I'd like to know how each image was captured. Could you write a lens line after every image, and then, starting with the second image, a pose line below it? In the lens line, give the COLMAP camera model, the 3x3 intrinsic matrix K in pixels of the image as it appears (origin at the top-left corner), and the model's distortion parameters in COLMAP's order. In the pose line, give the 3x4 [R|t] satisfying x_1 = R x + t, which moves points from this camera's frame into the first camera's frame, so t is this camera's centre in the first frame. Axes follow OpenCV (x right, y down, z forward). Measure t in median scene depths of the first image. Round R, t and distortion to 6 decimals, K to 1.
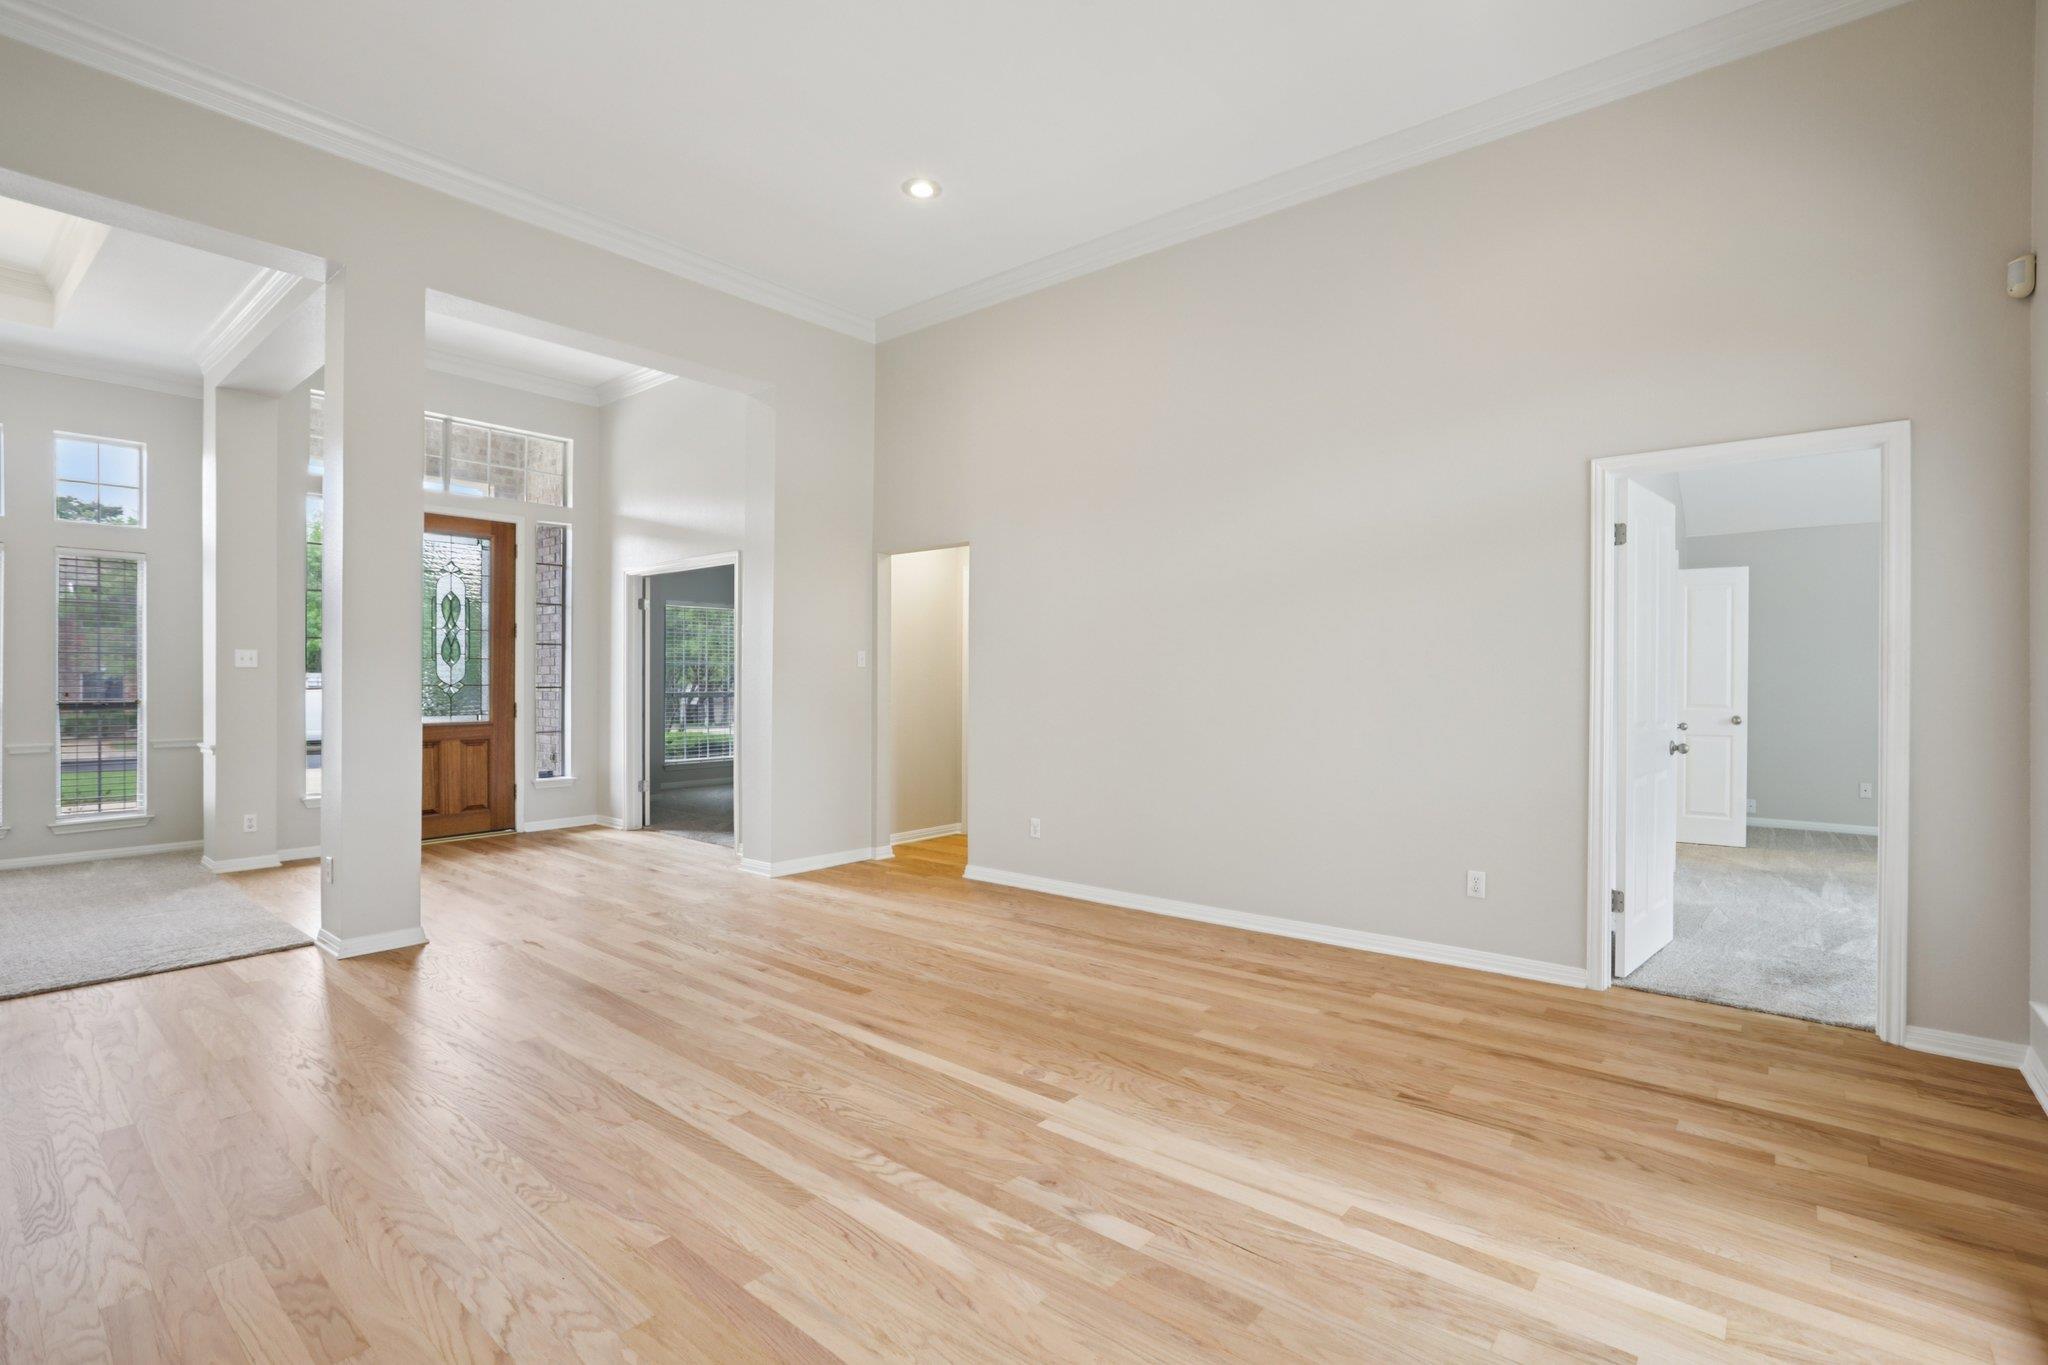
lens RADIAL K [[940.2, 0, 1022.2], [0, 940.2, 690.1], [0, 0, 1]] dist [-0.012893, 0.001682]
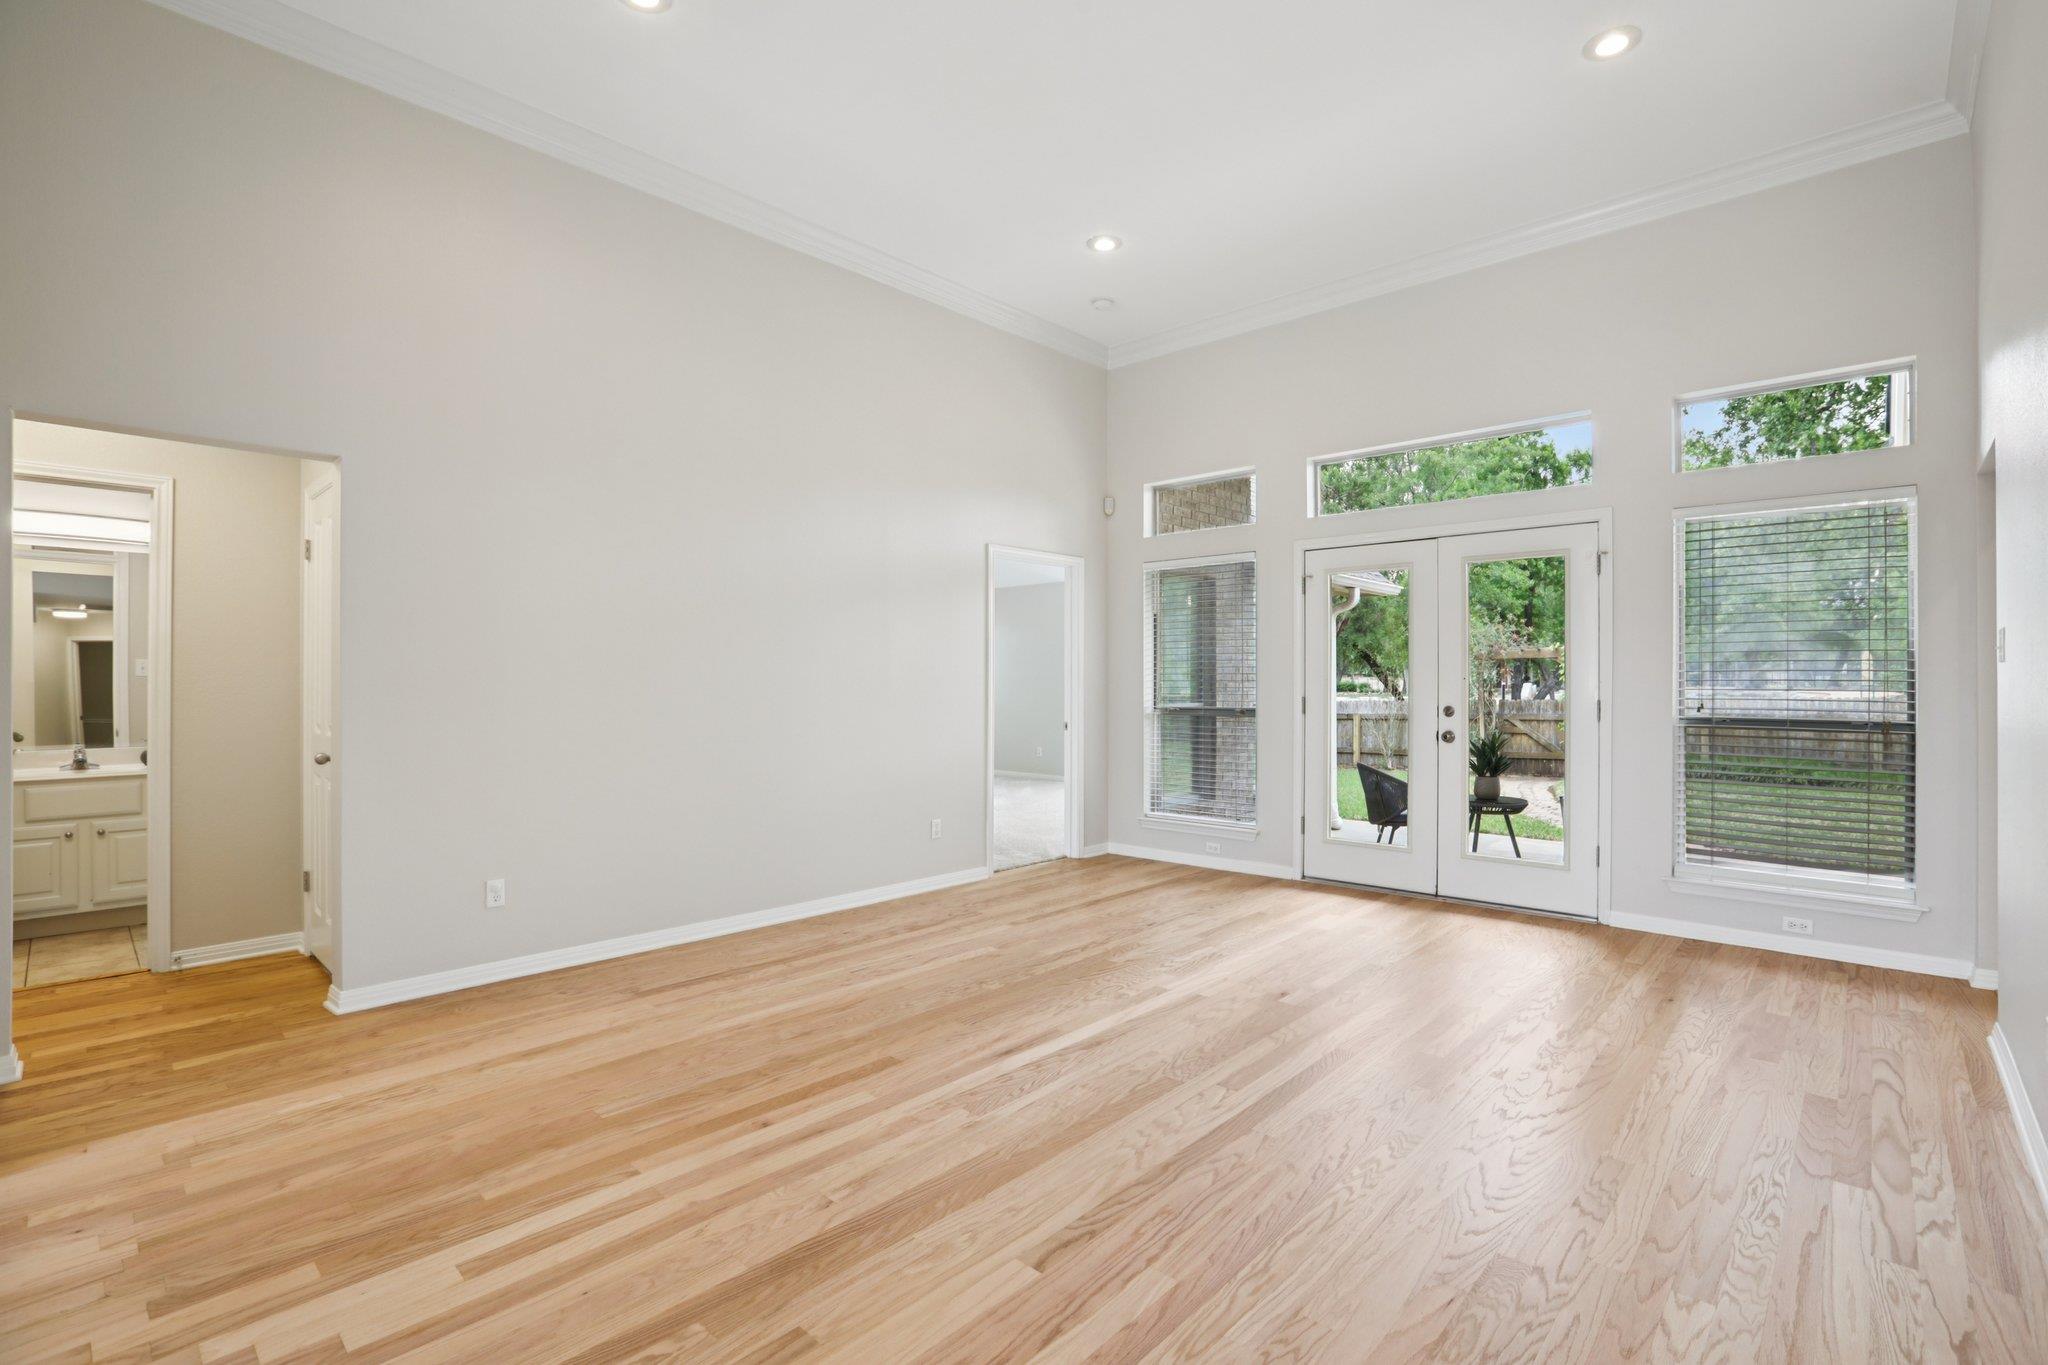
lens RADIAL K [[940.2, 0, 1022.2], [0, 940.2, 687.4], [0, 0, 1]] dist [-0.012893, 0.001682]
pose [[0.032288, -0.000032, 0.999479, -1.002332], [-0.002725, 0.999996, 0.000120, -0.015790], [-0.999475, -0.002727, 0.032288, 0.848367]]
